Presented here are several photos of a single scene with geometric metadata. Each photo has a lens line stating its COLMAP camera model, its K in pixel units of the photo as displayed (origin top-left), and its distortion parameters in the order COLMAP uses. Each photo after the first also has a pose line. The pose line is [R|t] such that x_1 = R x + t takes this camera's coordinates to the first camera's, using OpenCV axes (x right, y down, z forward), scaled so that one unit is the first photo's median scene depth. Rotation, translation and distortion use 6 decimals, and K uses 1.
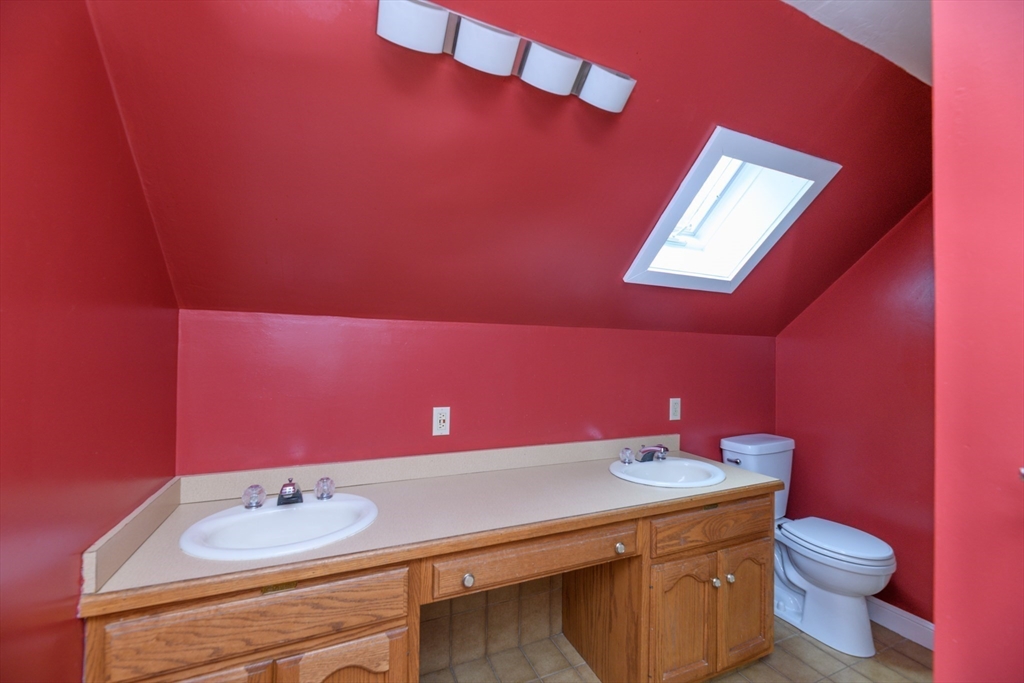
lens RADIAL K [[418.9, 0, 510.3], [0, 418.9, 345.0], [0, 0, 1]] dist [-0.000677, -0.000292]
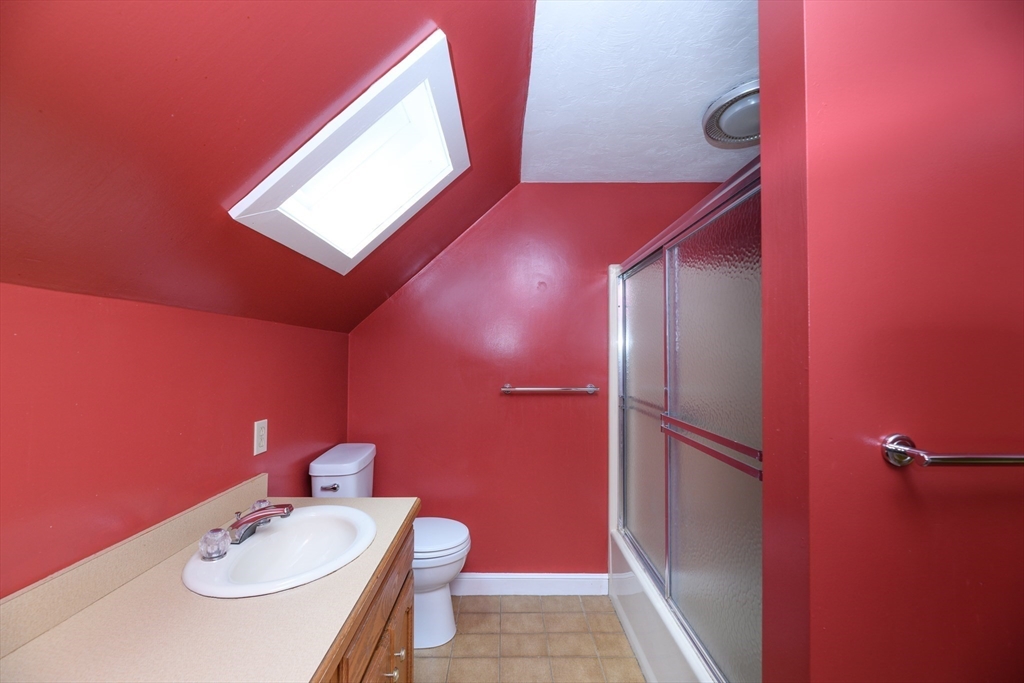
lens RADIAL K [[418.9, 0, 510.3], [0, 418.9, 345.0], [0, 0, 1]] dist [-0.000677, -0.000292]
pose [[0.397694, 0.002039, 0.917516, -0.065198], [-0.013448, 0.999903, 0.003607, -0.000899], [-0.917420, -0.013773, 0.397683, 0.411813]]
